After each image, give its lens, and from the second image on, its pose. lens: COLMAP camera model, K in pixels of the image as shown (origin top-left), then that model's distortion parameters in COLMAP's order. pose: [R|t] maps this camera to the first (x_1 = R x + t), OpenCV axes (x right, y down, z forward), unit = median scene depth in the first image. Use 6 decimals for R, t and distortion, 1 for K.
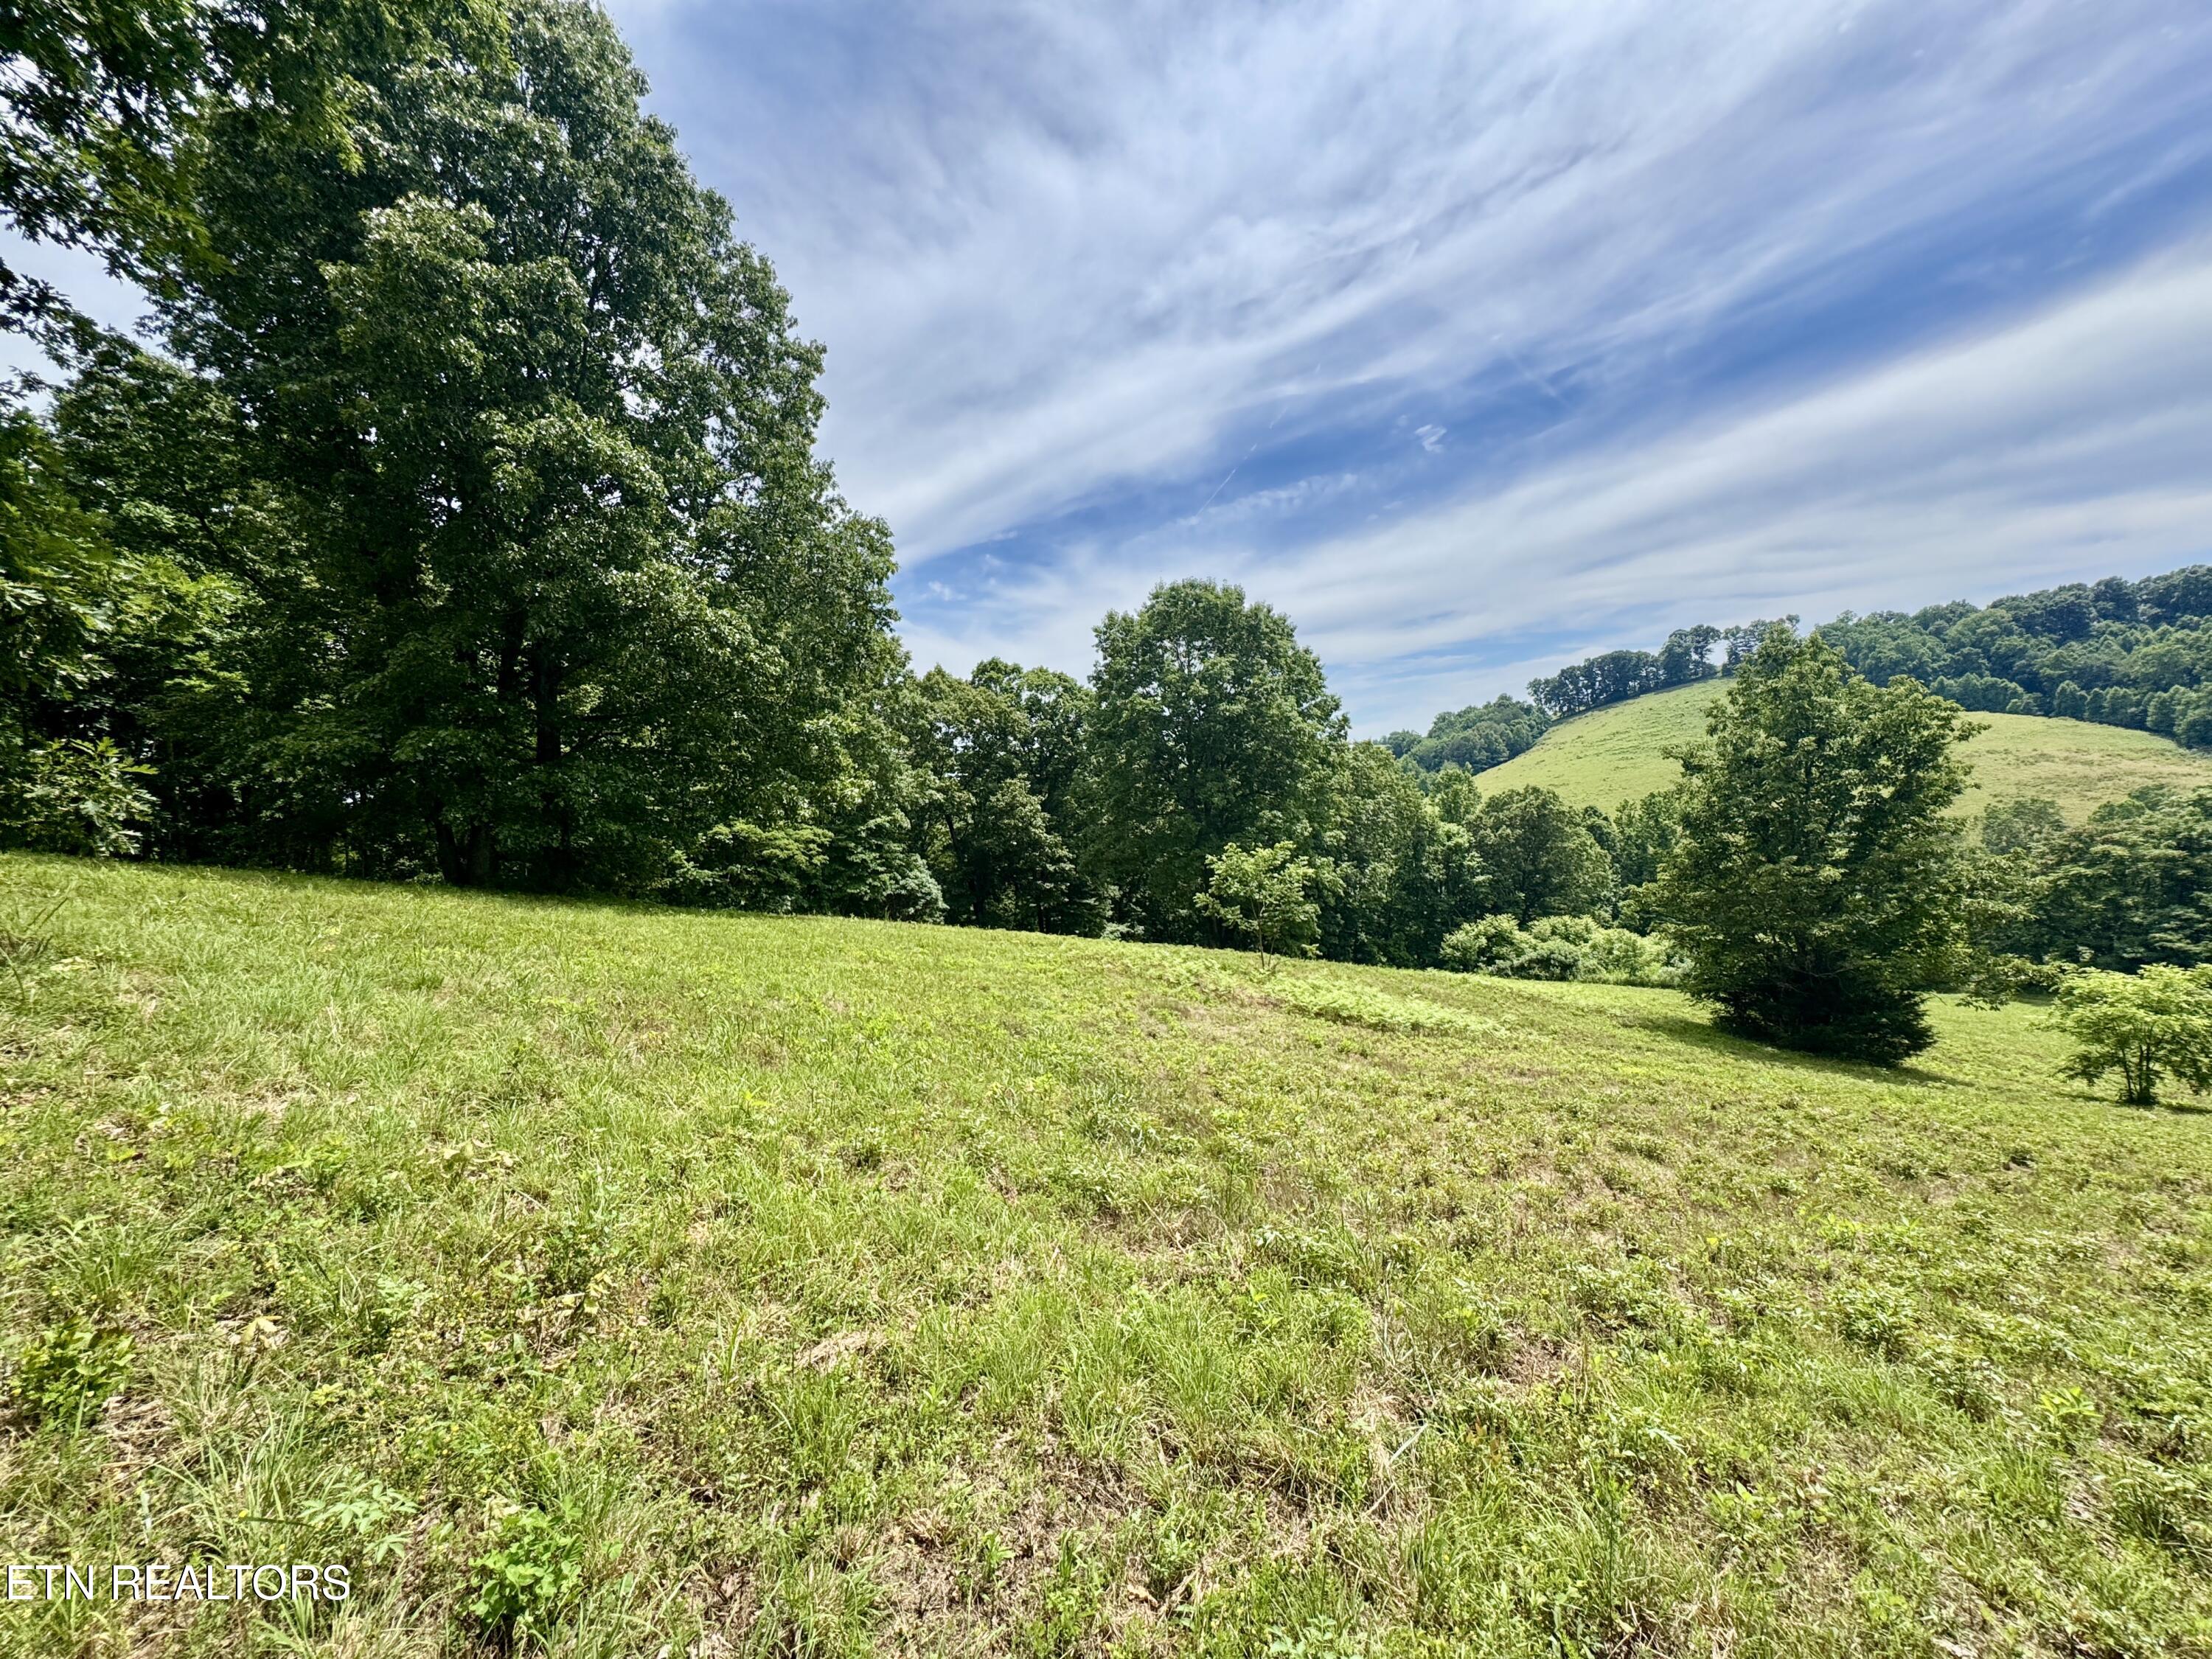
lens RADIAL K [[886.1, 0, 1104.2], [0, 886.1, 826.1], [0, 0, 1]] dist [-0.004036, 0.000893]
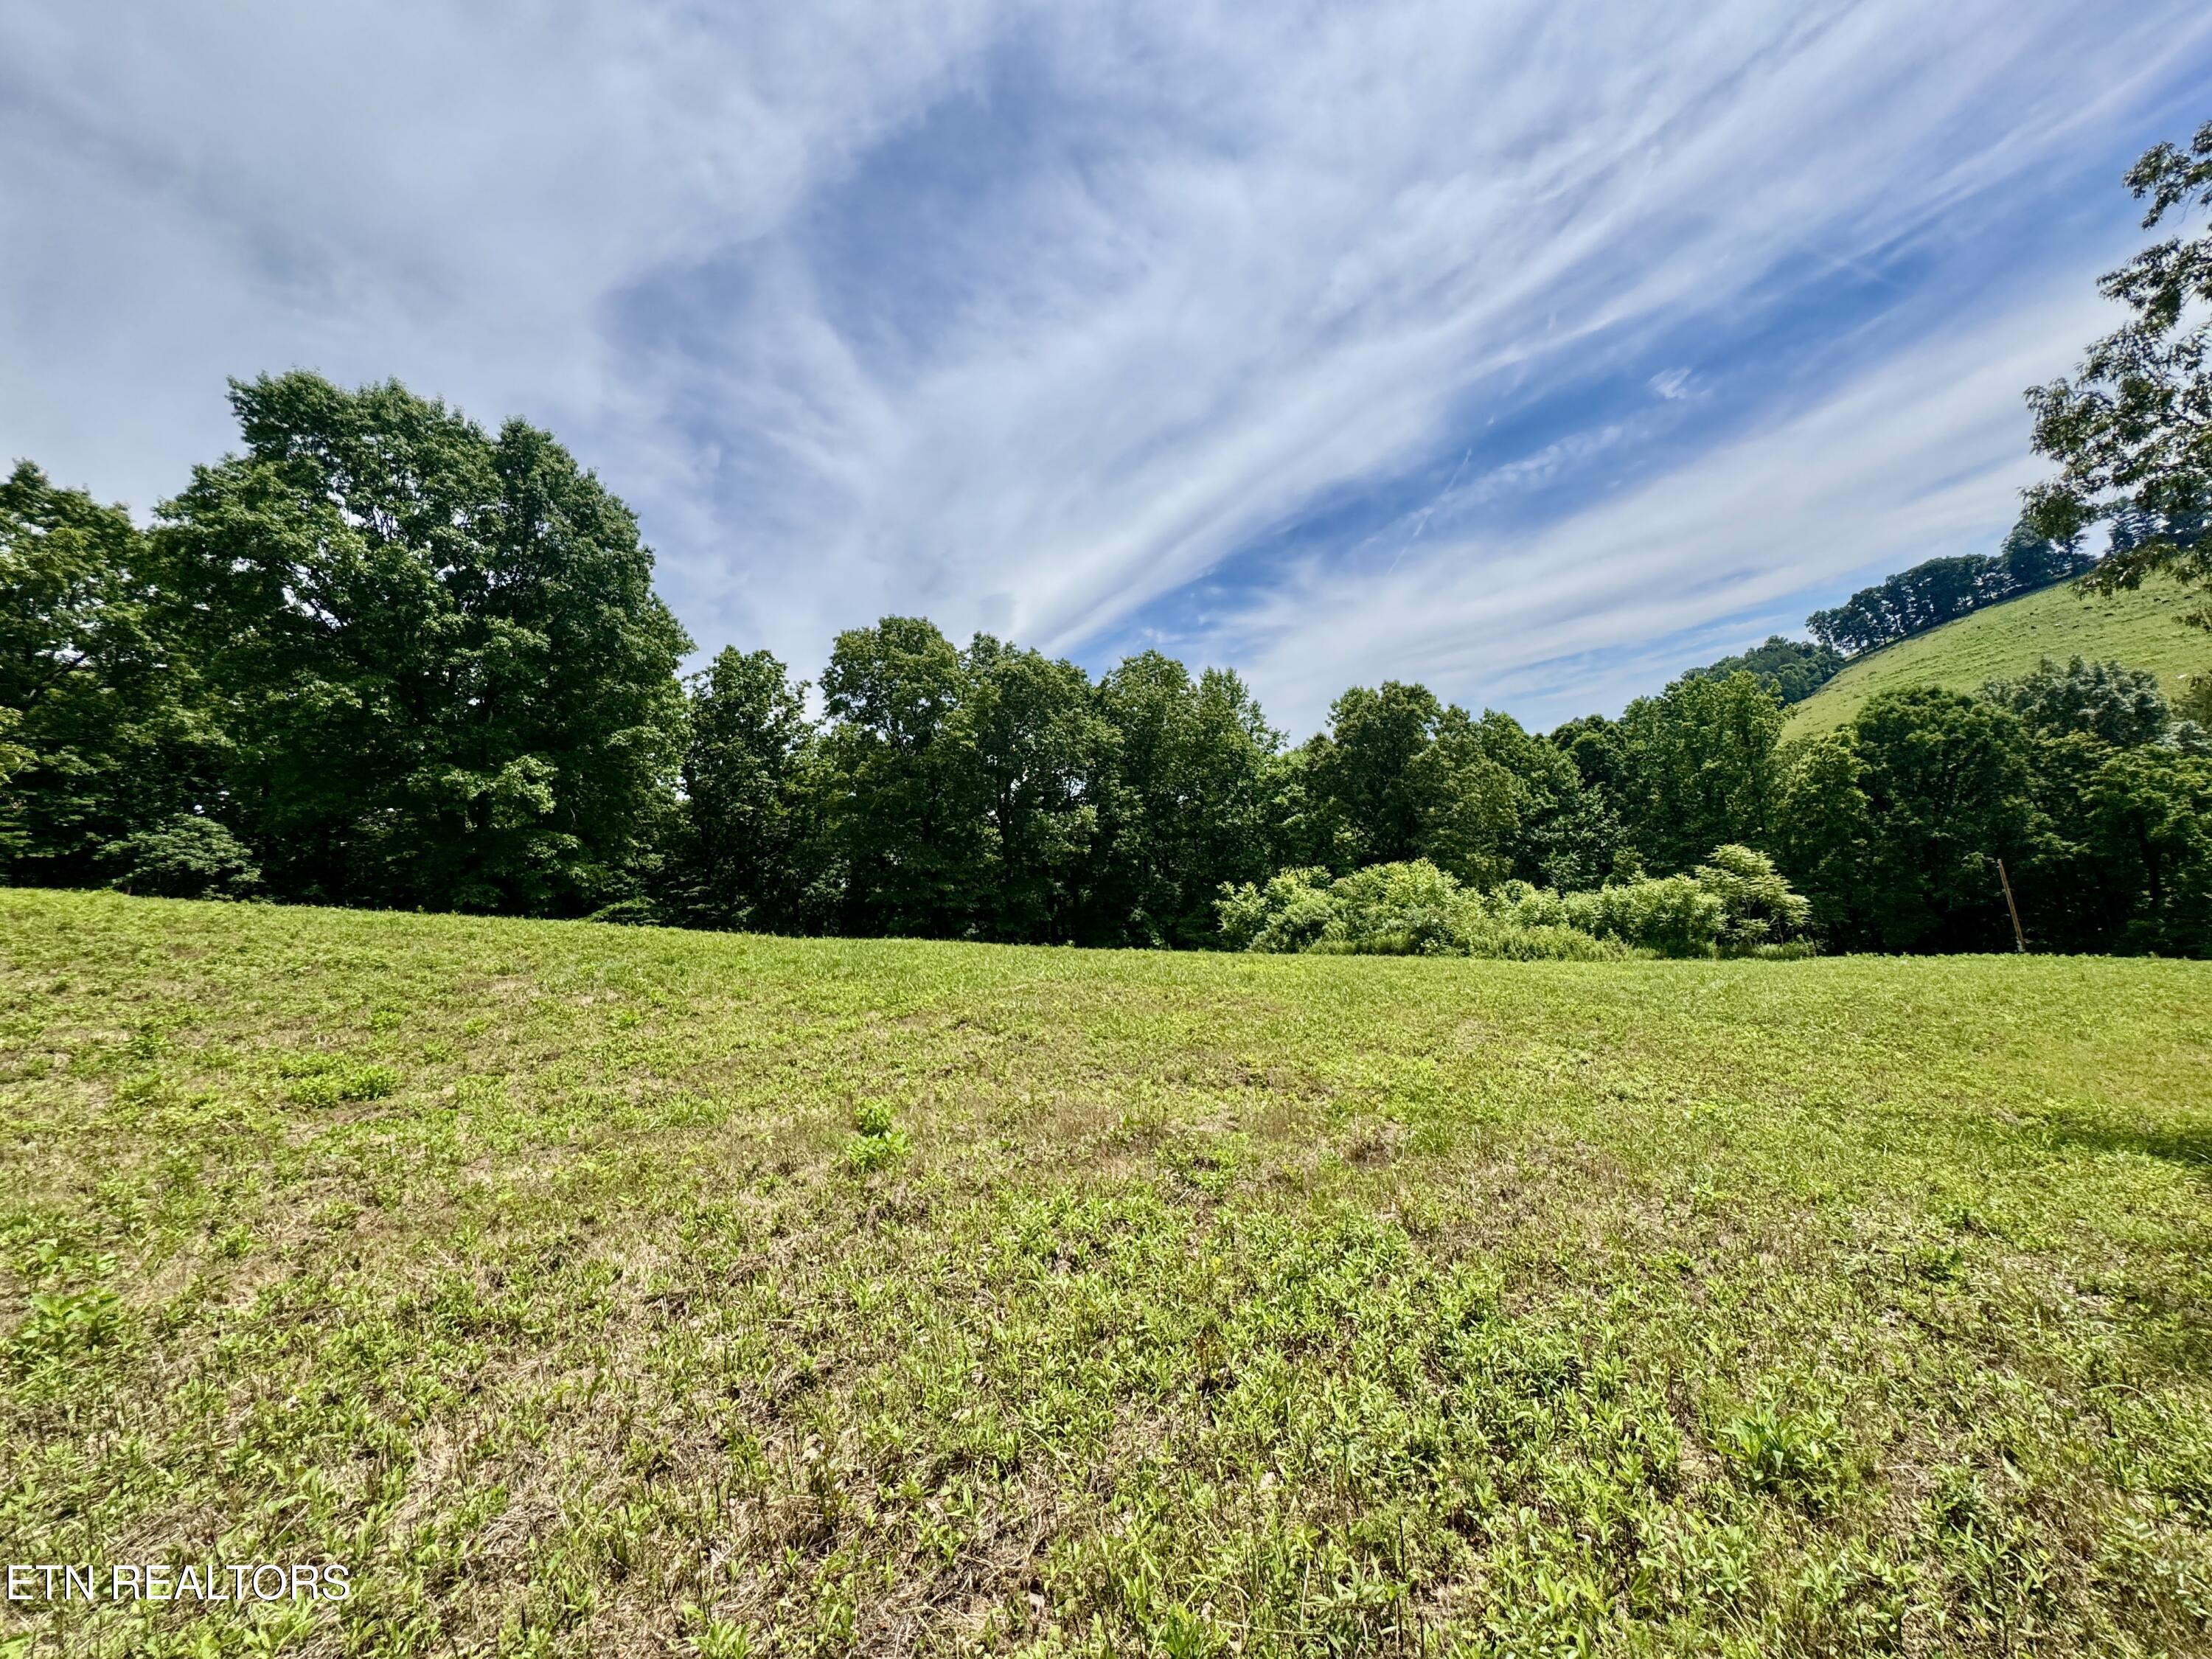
lens RADIAL K [[886.1, 0, 1103.8], [0, 886.1, 831.8], [0, 0, 1]] dist [-0.004036, 0.000893]
pose [[0.953703, -0.081854, -0.289397, 0.631822], [0.073700, 0.996518, -0.038979, 0.110139], [0.291580, 0.015846, 0.956415, 0.373135]]
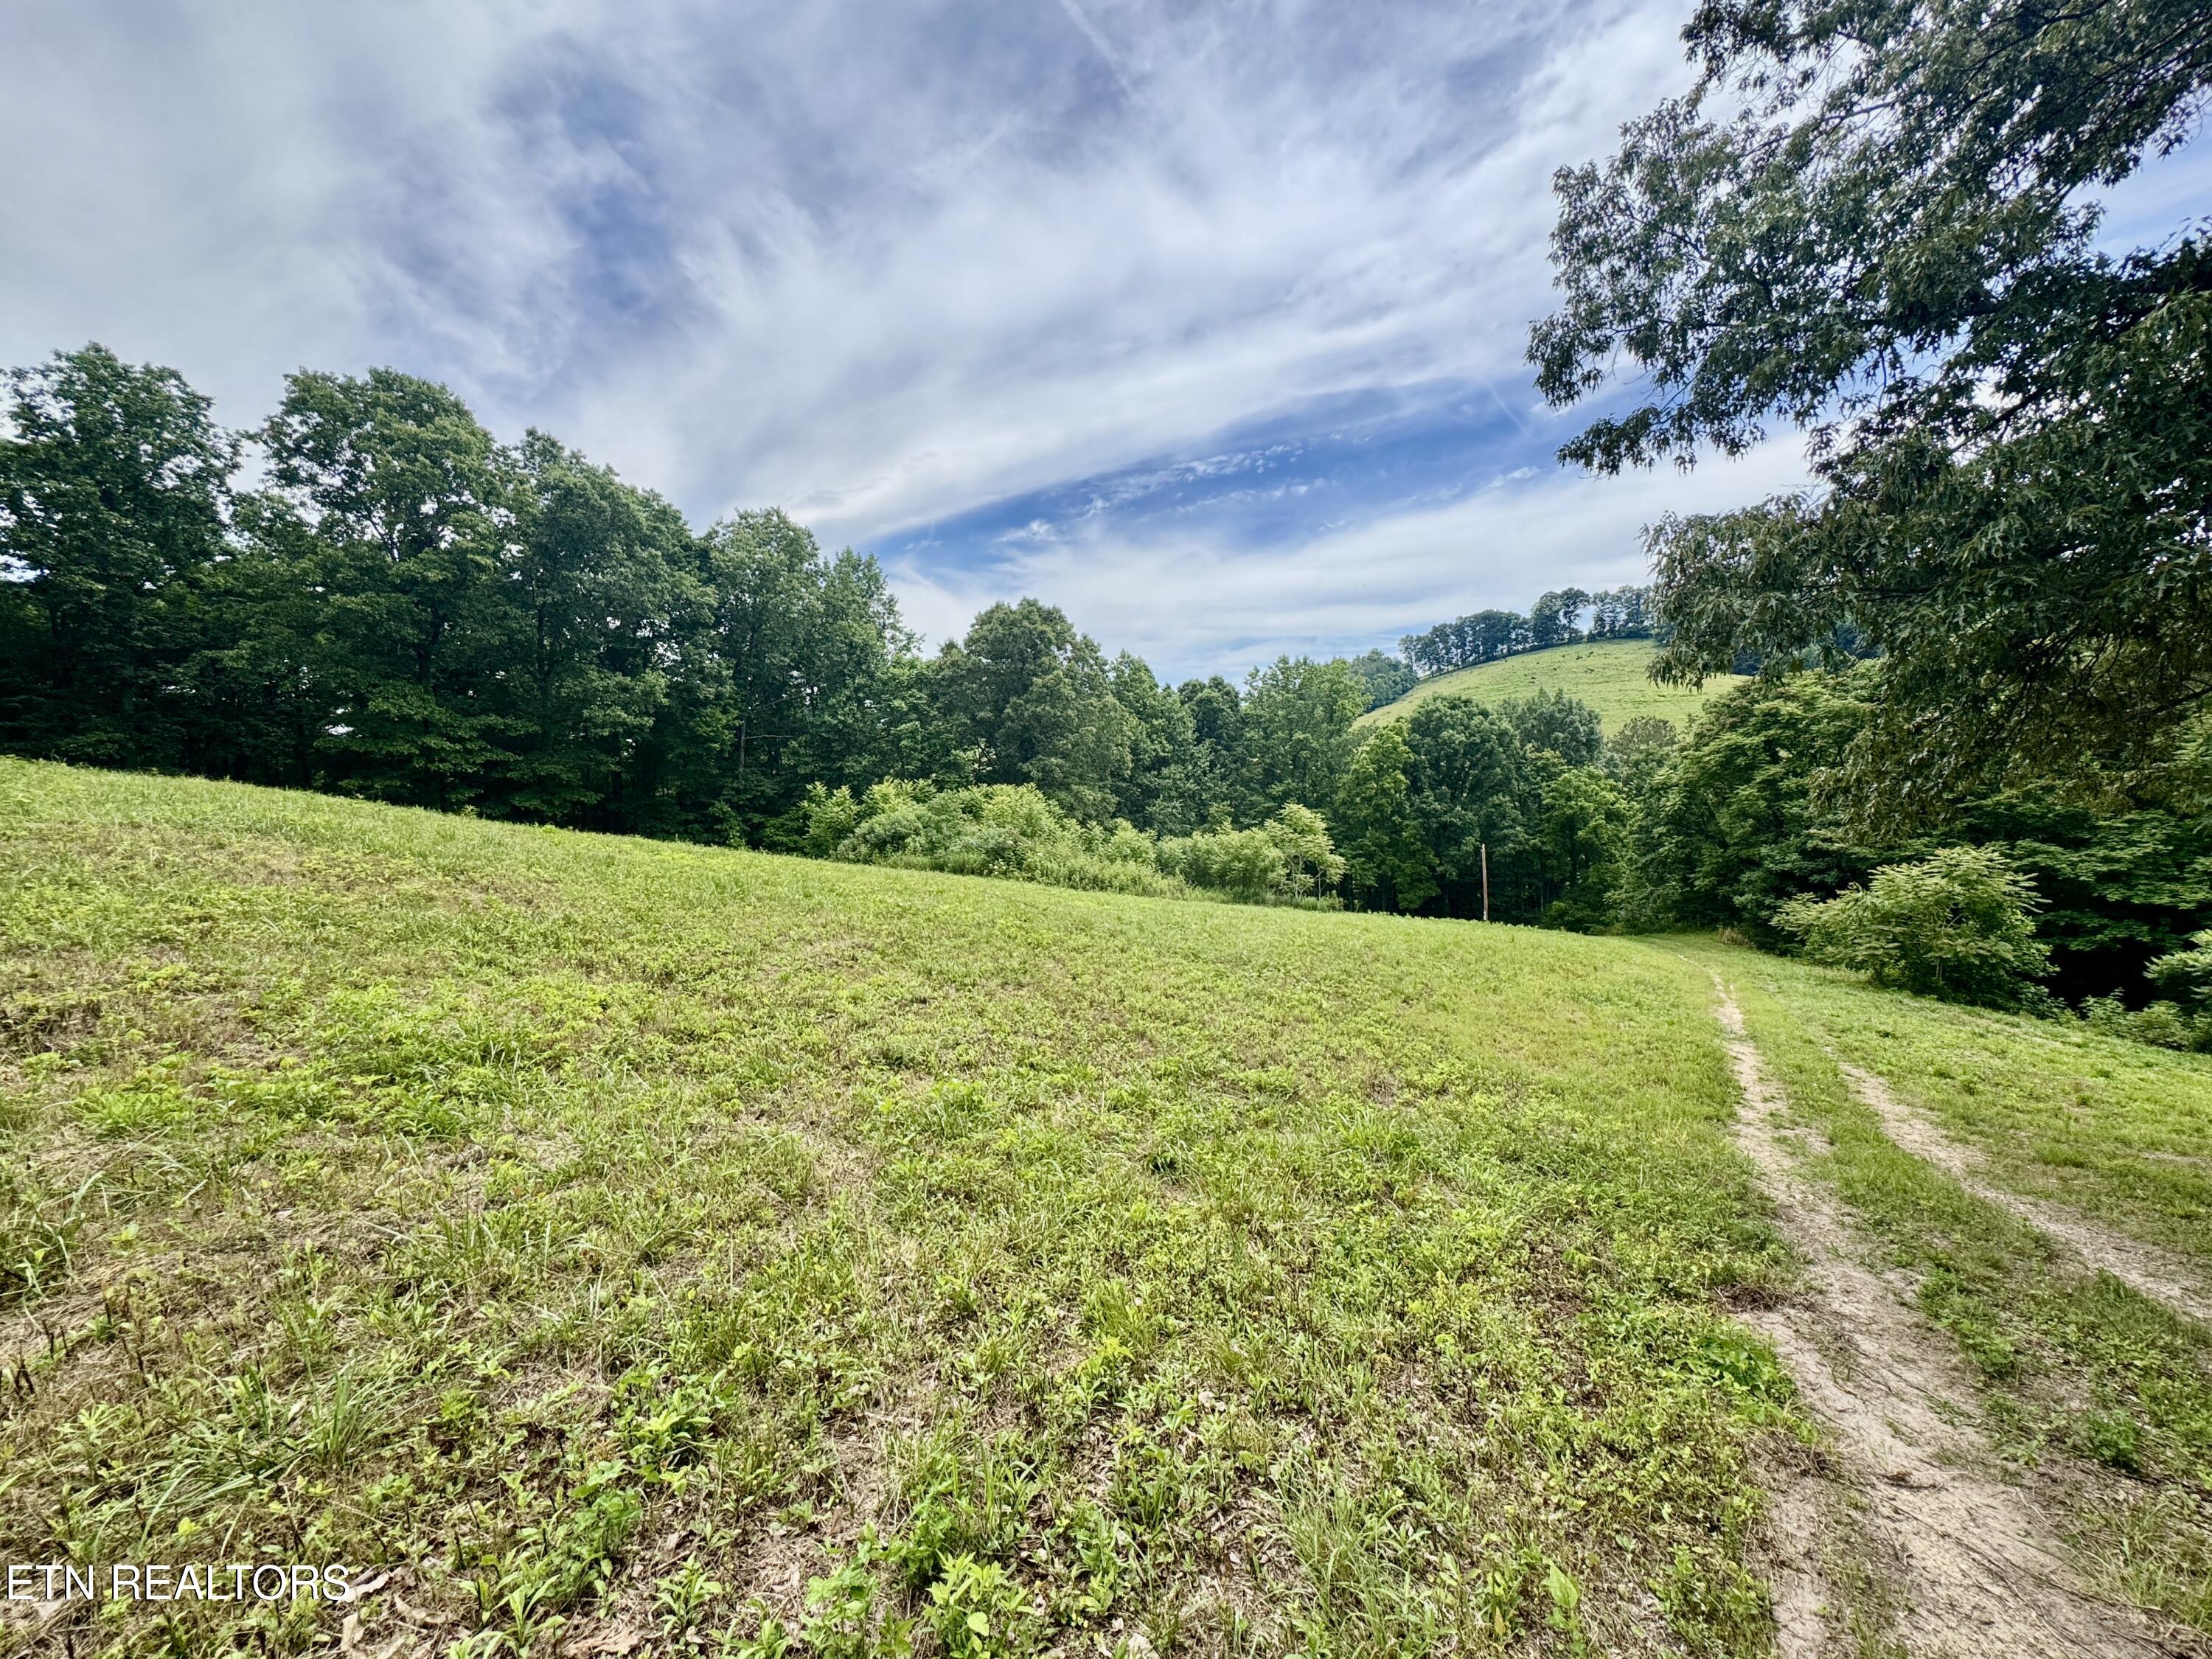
lens RADIAL K [[886.1, 0, 1111.8], [0, 886.1, 831.7], [0, 0, 1]] dist [-0.004036, 0.000893]
pose [[0.994834, 0.050176, 0.088248, 0.683331], [-0.054548, 0.997364, 0.047844, 0.126573], [-0.085614, -0.052410, 0.994949, 0.451128]]
